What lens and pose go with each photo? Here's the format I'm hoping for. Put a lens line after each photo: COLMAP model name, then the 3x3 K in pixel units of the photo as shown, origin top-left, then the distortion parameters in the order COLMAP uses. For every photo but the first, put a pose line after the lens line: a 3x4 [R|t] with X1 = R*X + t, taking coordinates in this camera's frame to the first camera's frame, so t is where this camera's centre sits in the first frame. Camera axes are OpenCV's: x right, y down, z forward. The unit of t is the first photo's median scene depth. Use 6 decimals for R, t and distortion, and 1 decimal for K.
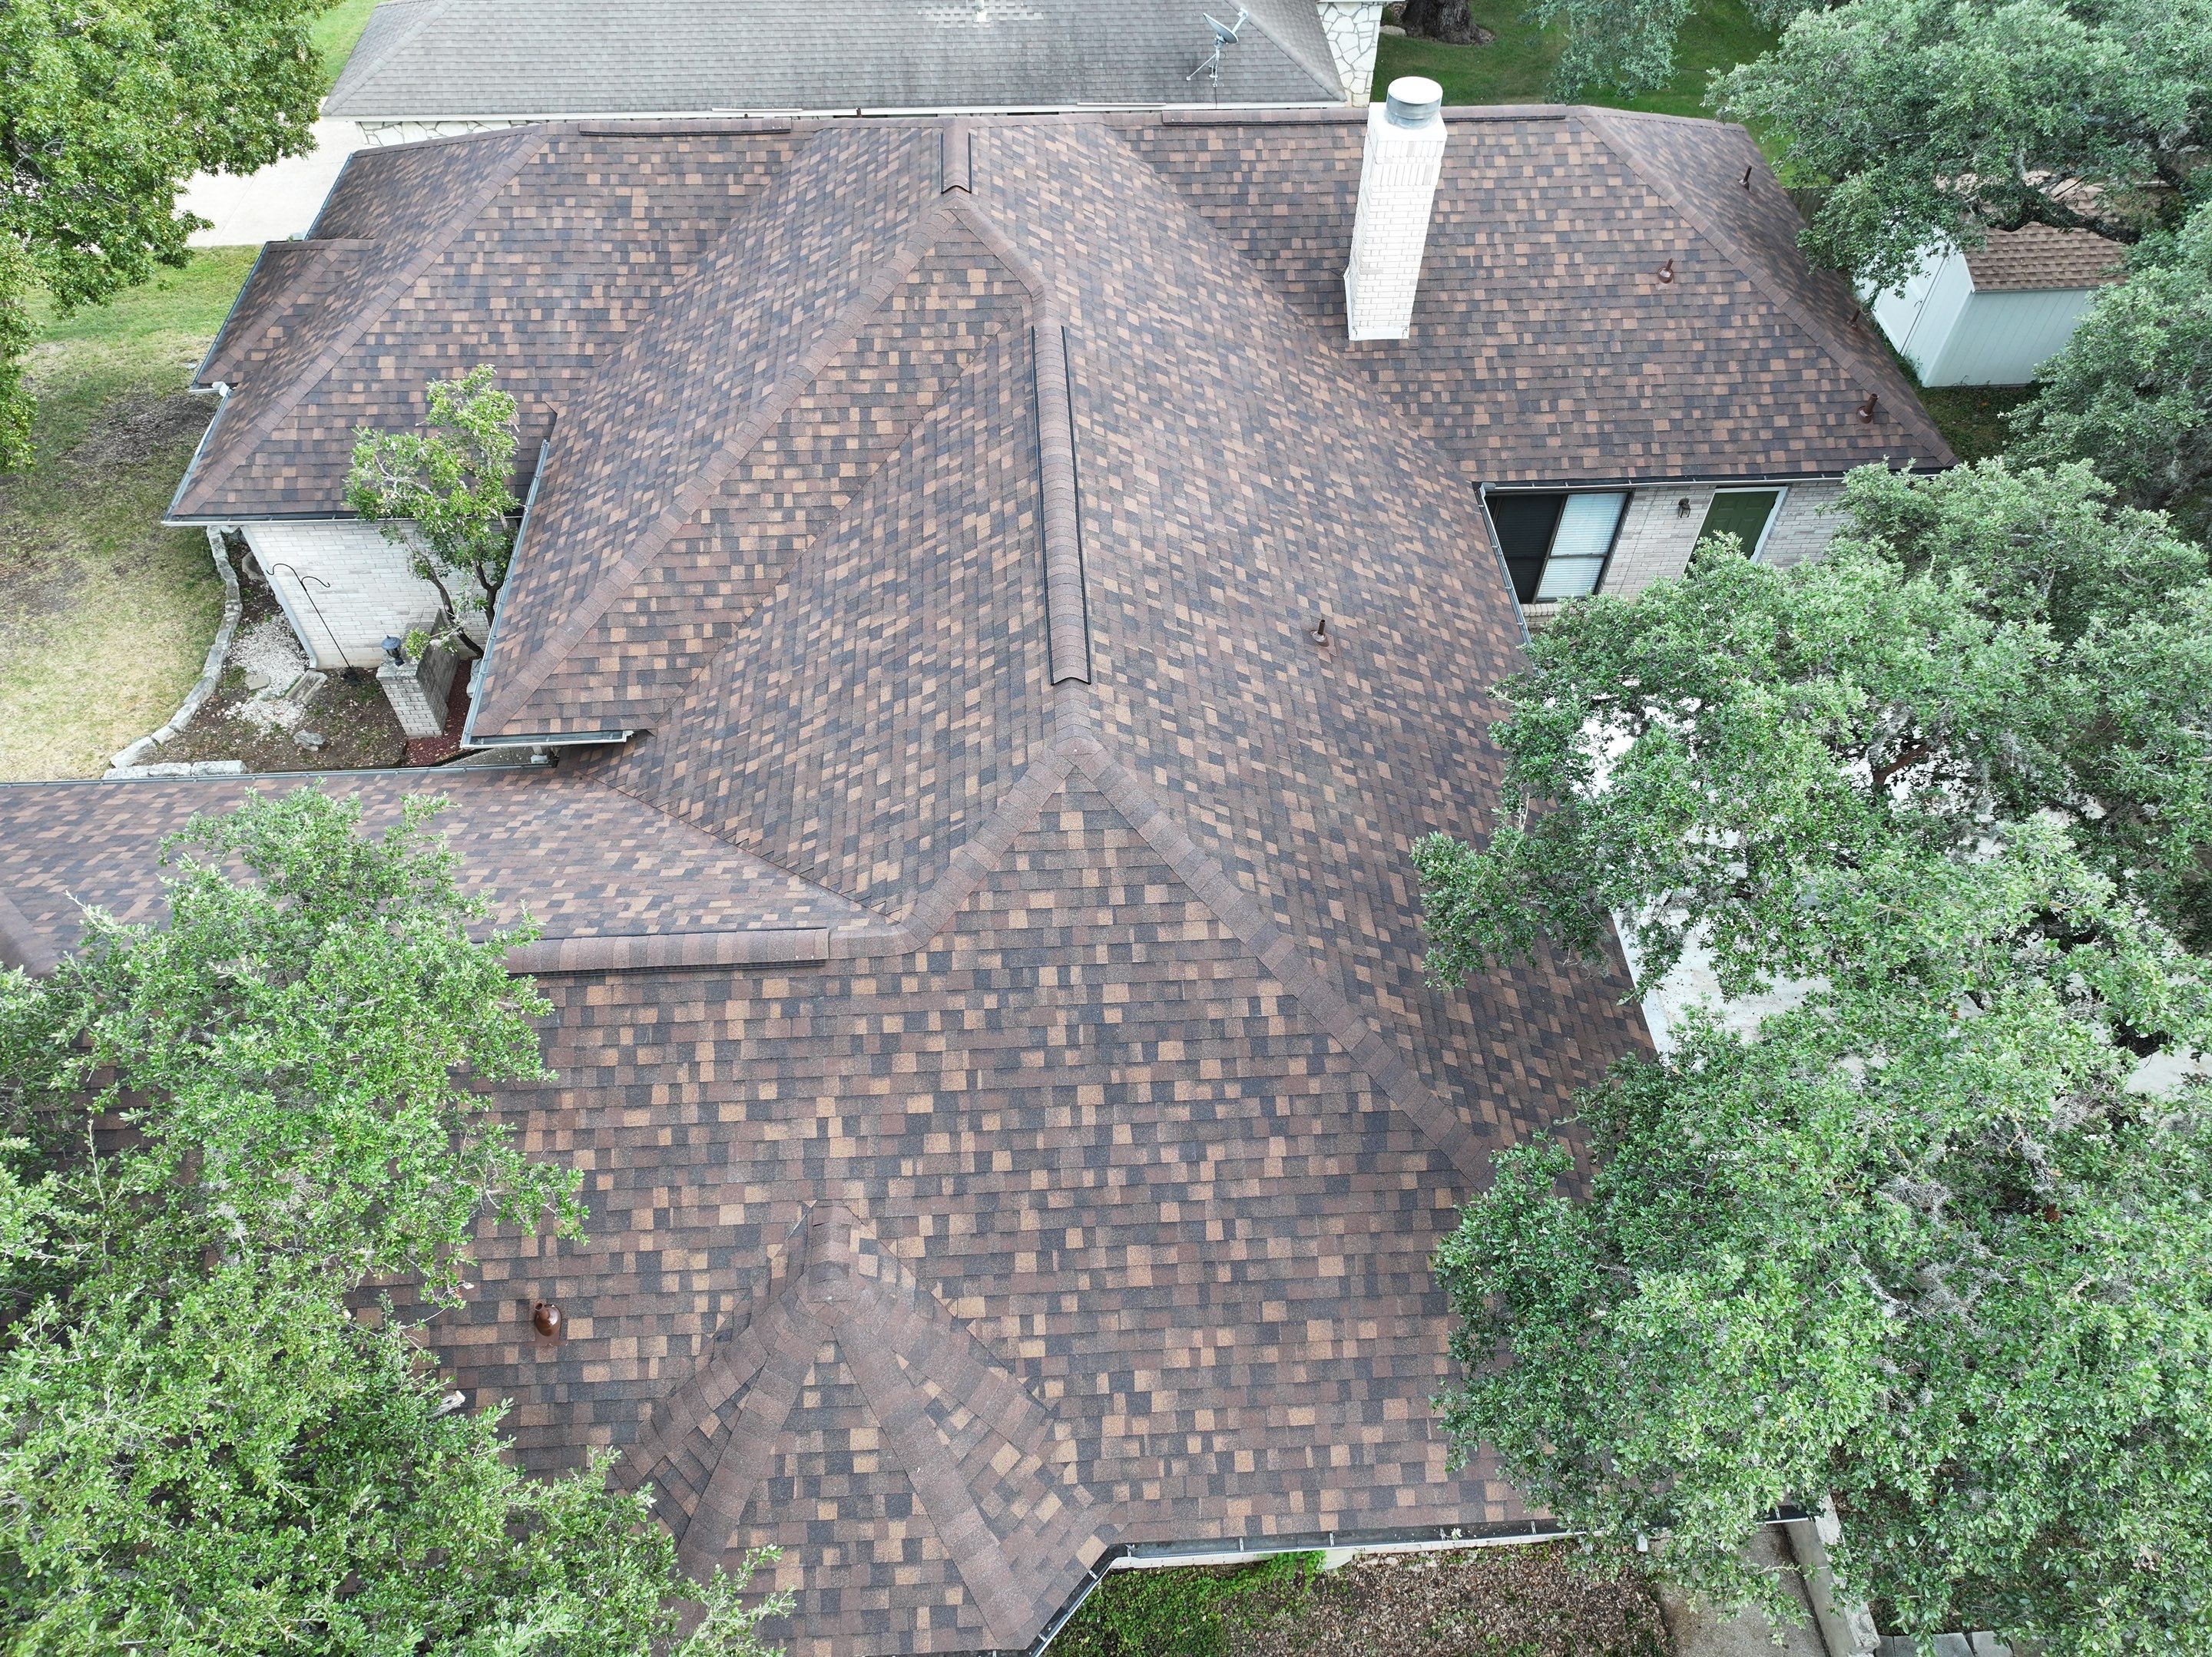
lens RADIAL K [[1541.3, 0, 1106.2], [0, 1541.3, 828.7], [0, 0, 1]] dist [0.022482, -0.001359]
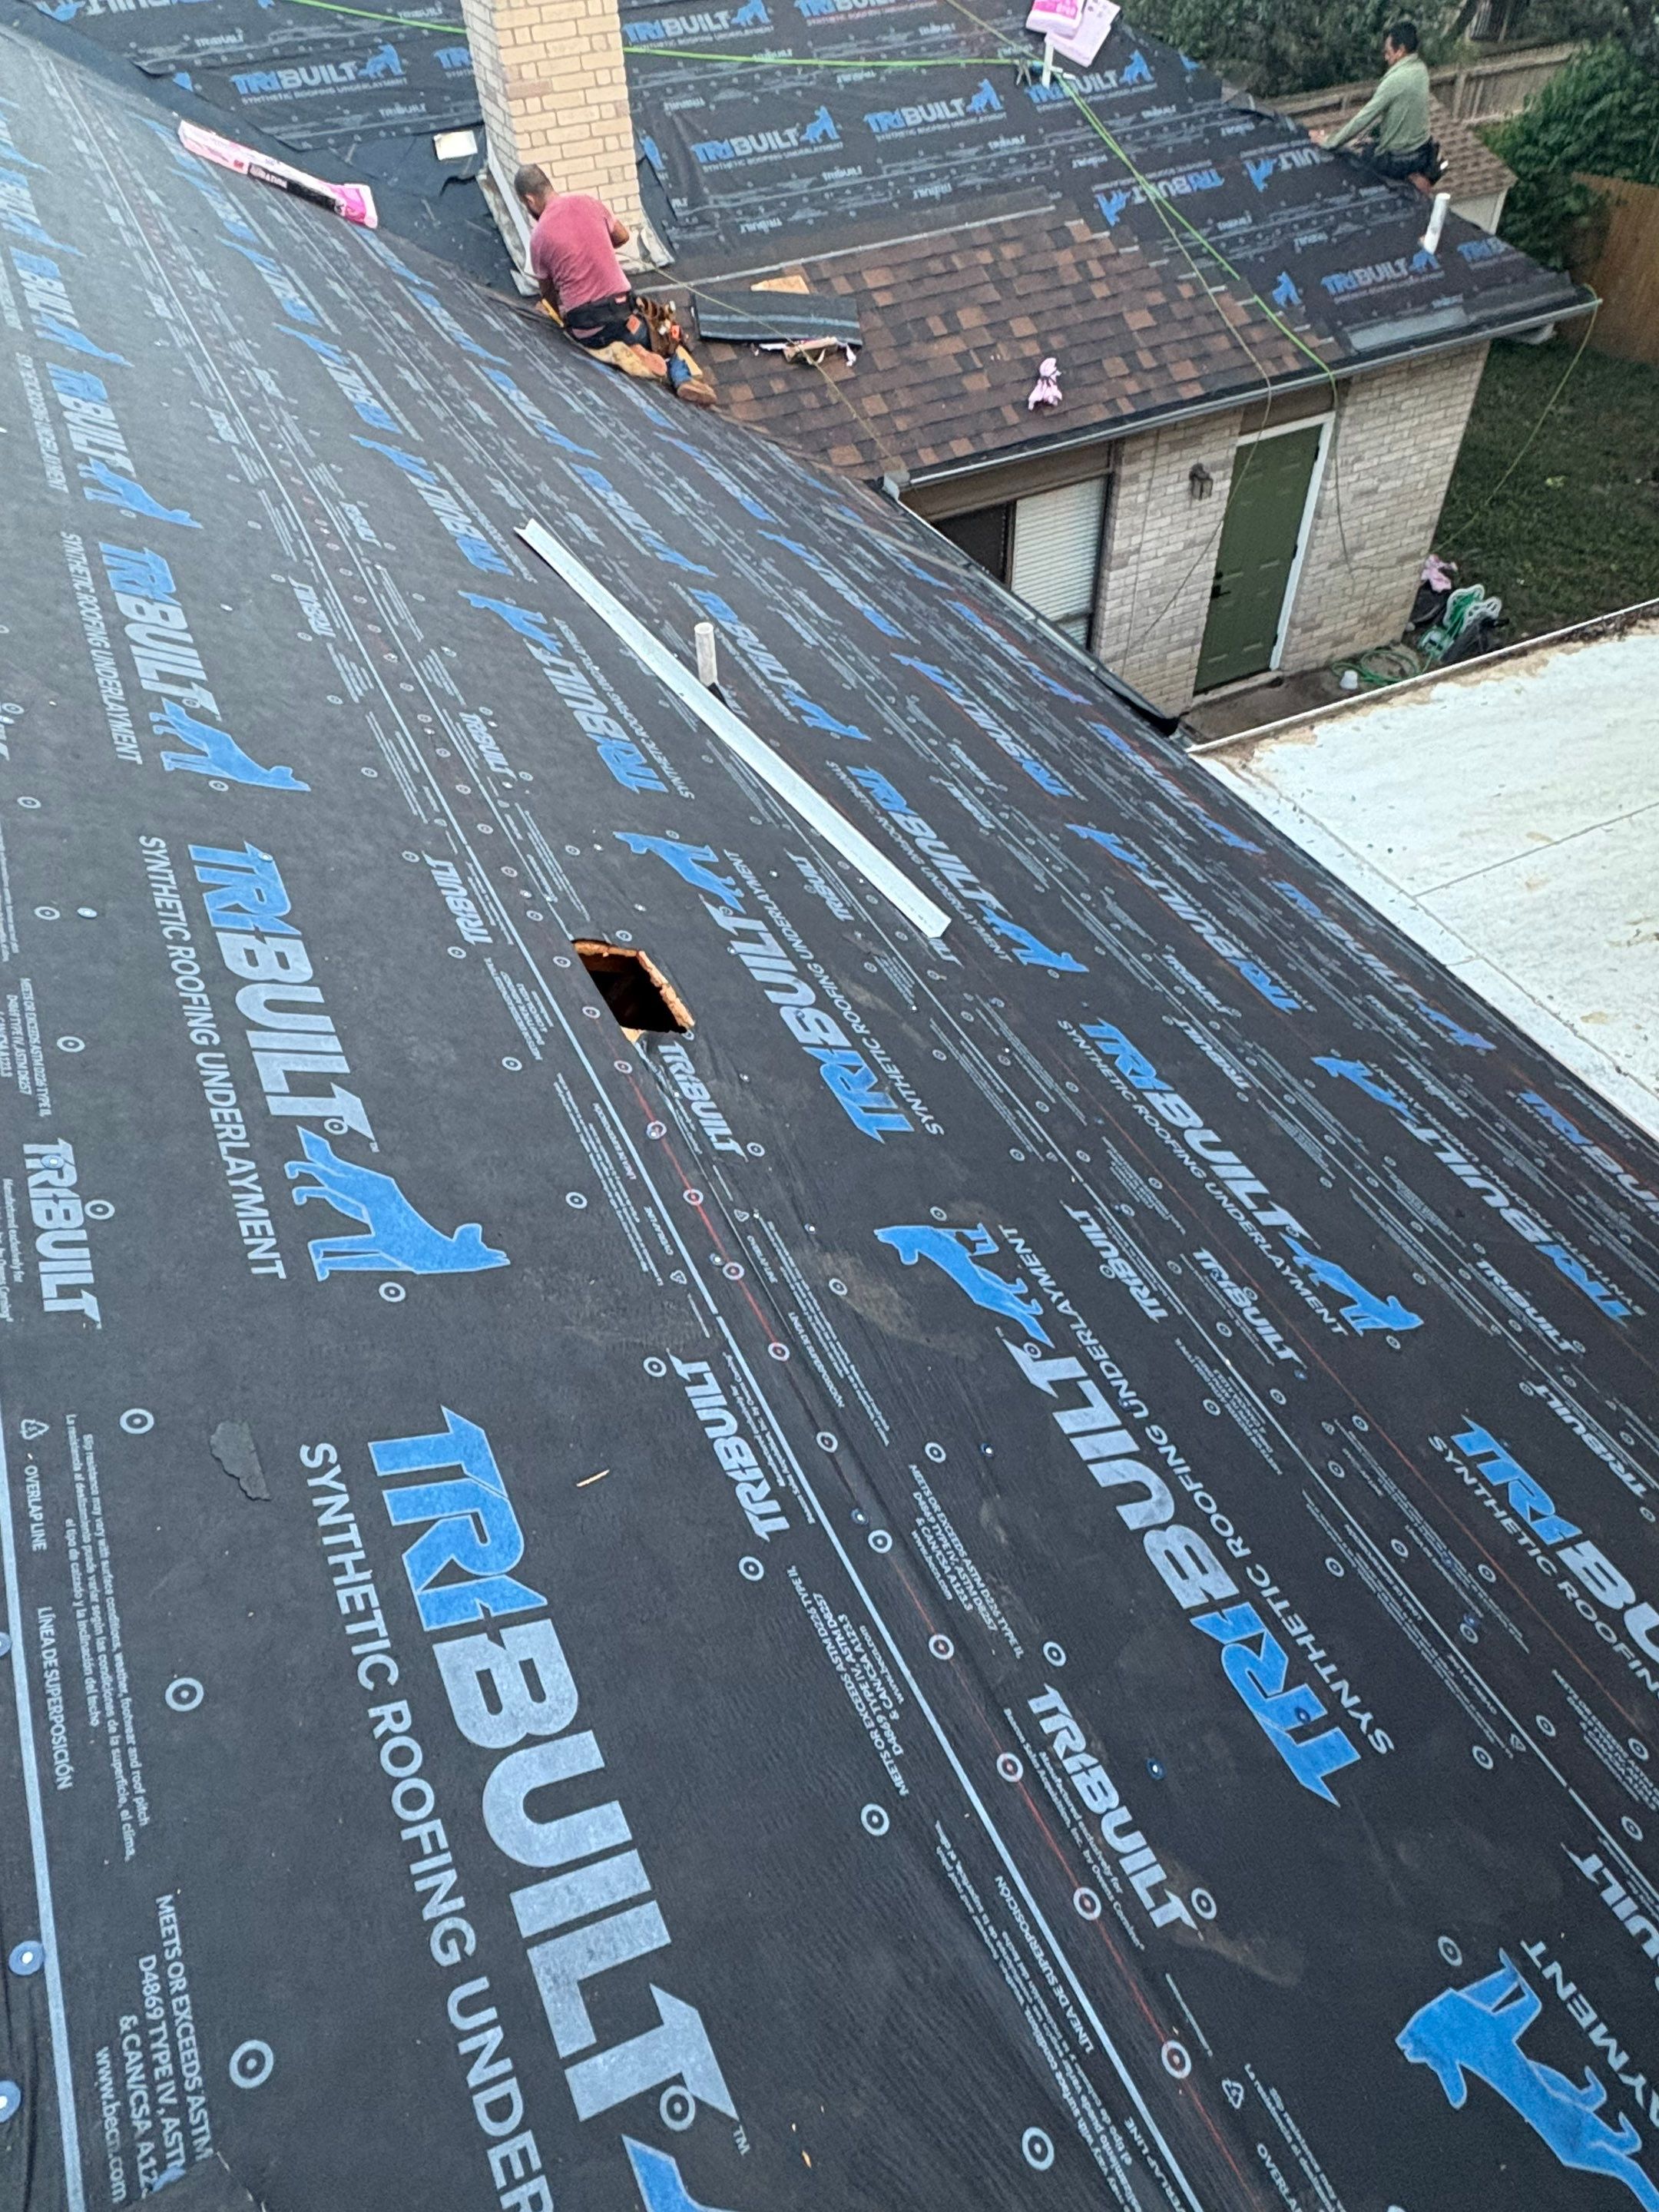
lens RADIAL K [[1402.0, 0, 825.3], [0, 1402.0, 1103.3], [0, 0, 1]] dist [0.001291, 0.000081]
pose [[0.917912, -0.322698, 0.230876, 0.065992], [0.335136, 0.942039, -0.015724, -0.036338], [-0.212420, 0.091808, 0.972856, 0.709970]]
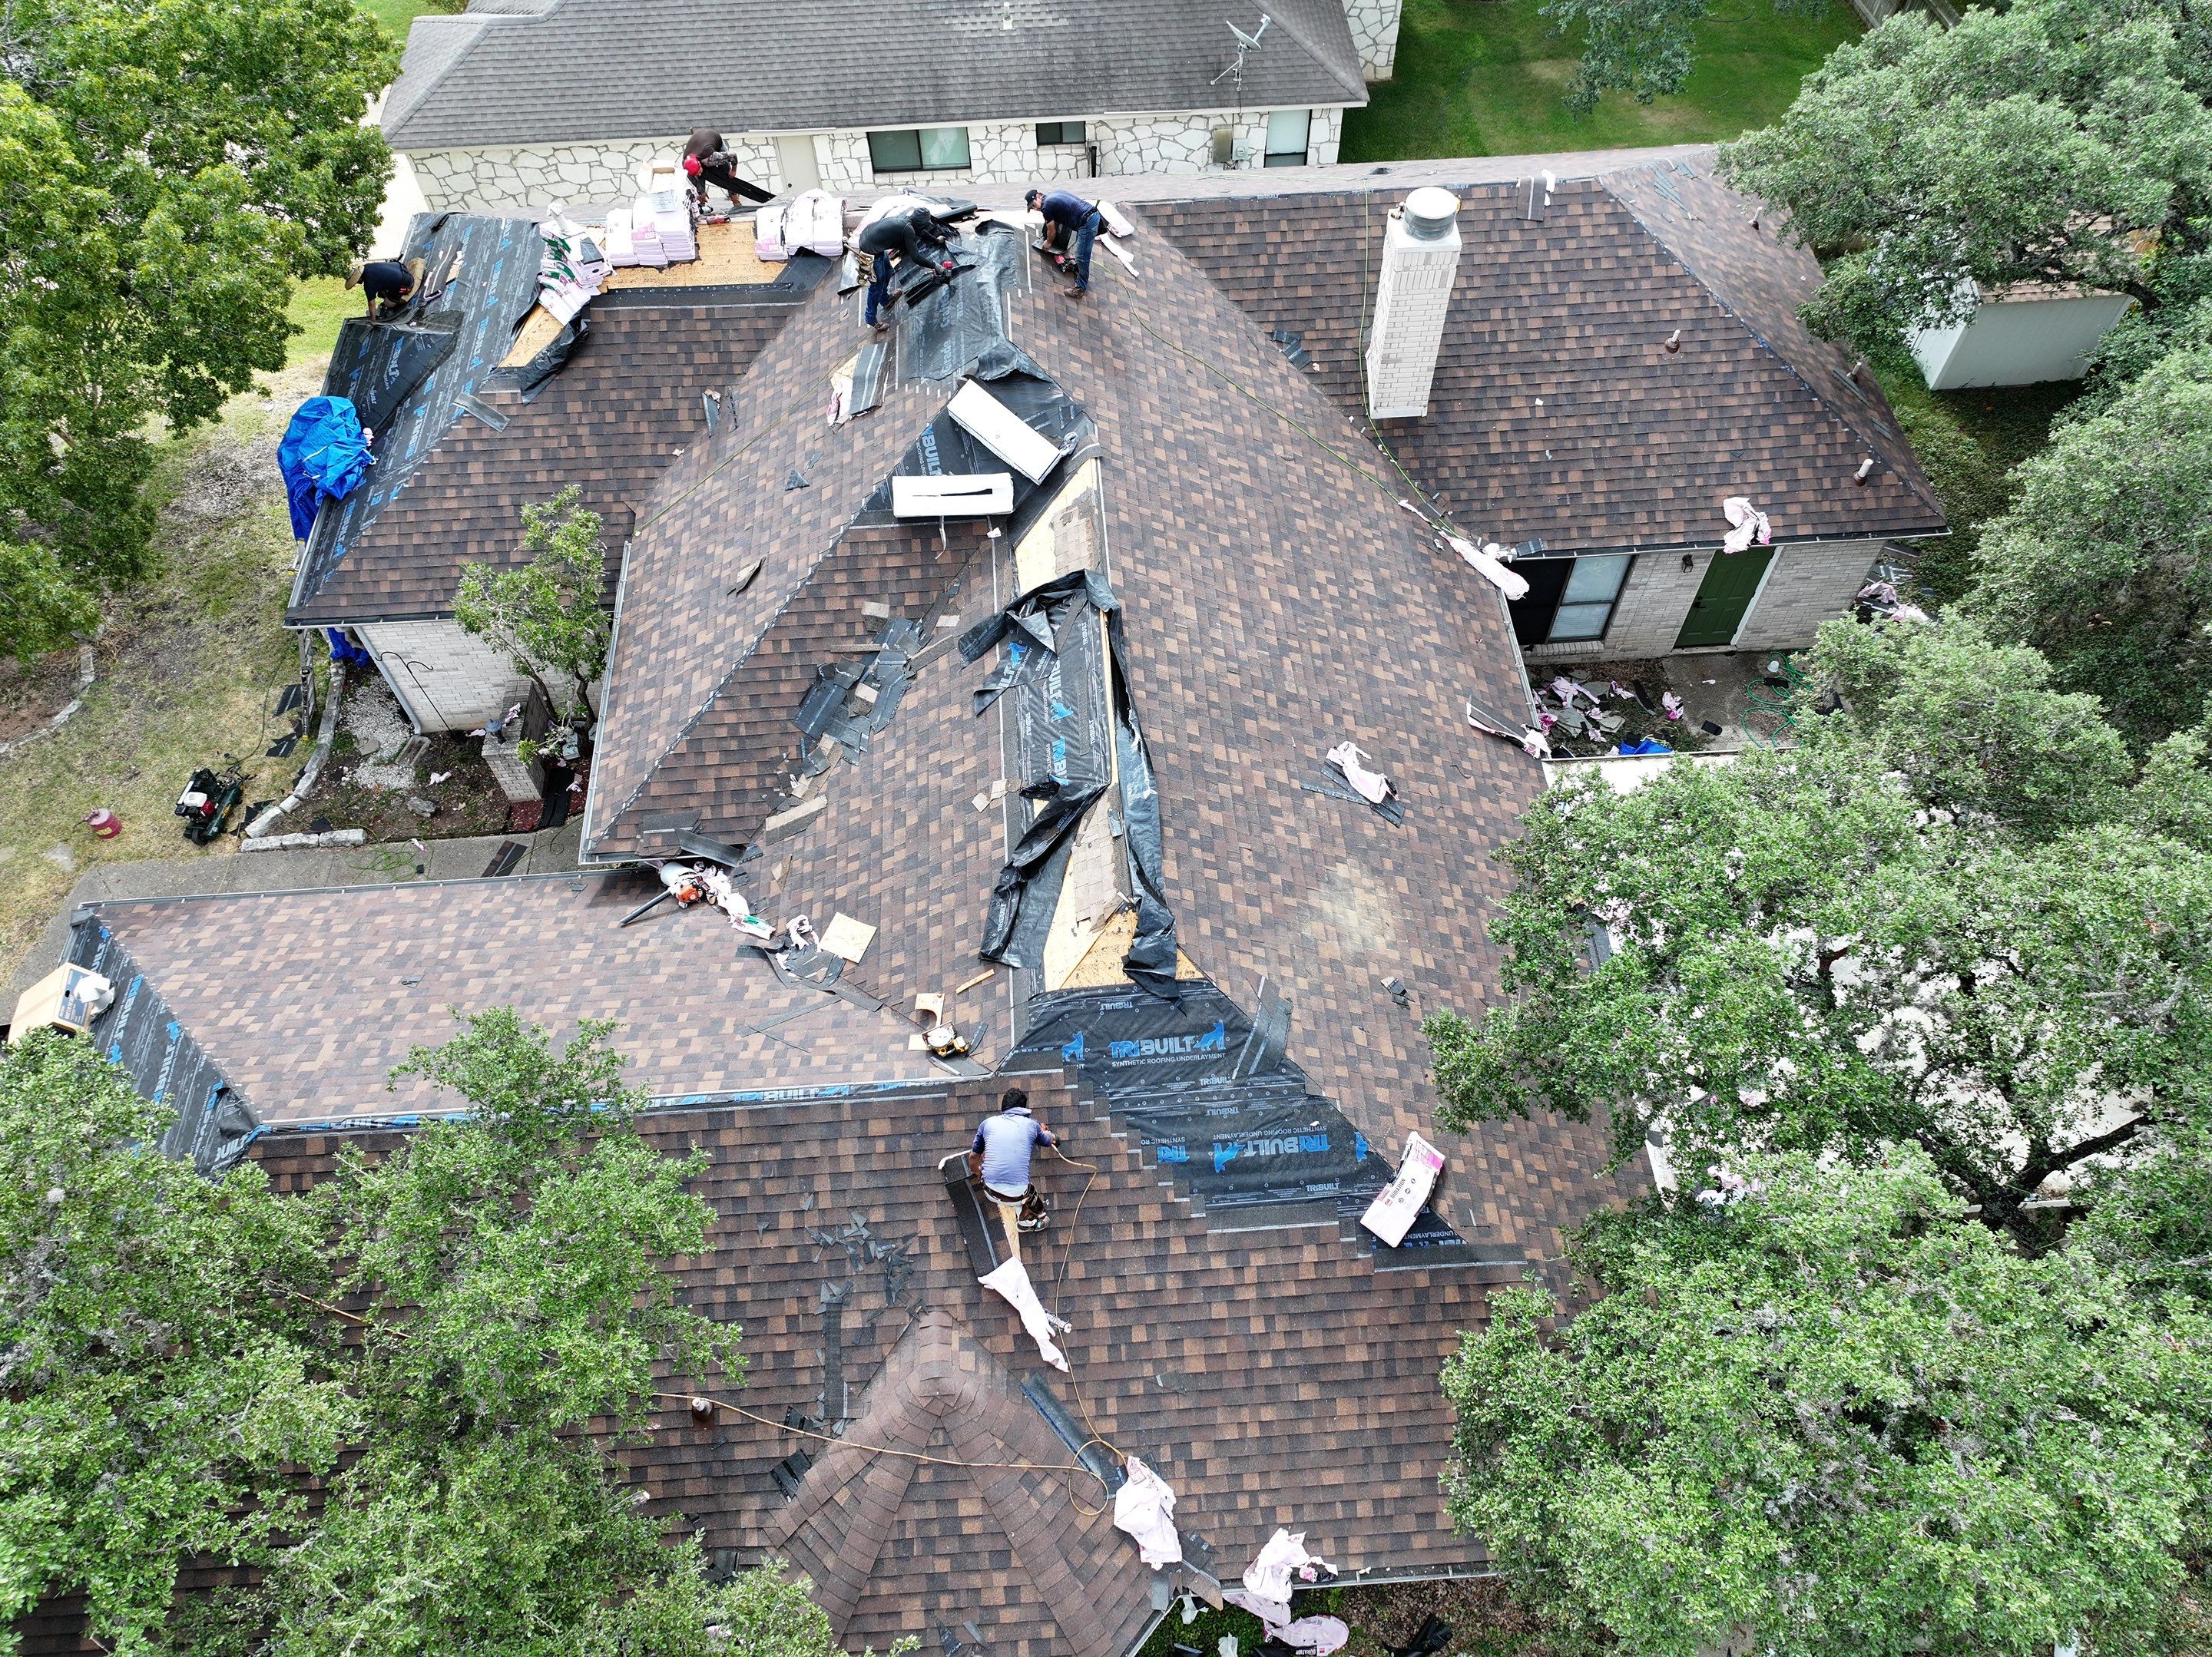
lens RADIAL K [[1541.3, 0, 1108.9], [0, 1541.3, 832.4], [0, 0, 1]] dist [0.022482, -0.001359]
pose [[0.999657, -0.019241, -0.017794, -0.011516], [0.020864, 0.995157, 0.096054, -0.174364], [0.015860, -0.096393, 0.995217, -0.108429]]
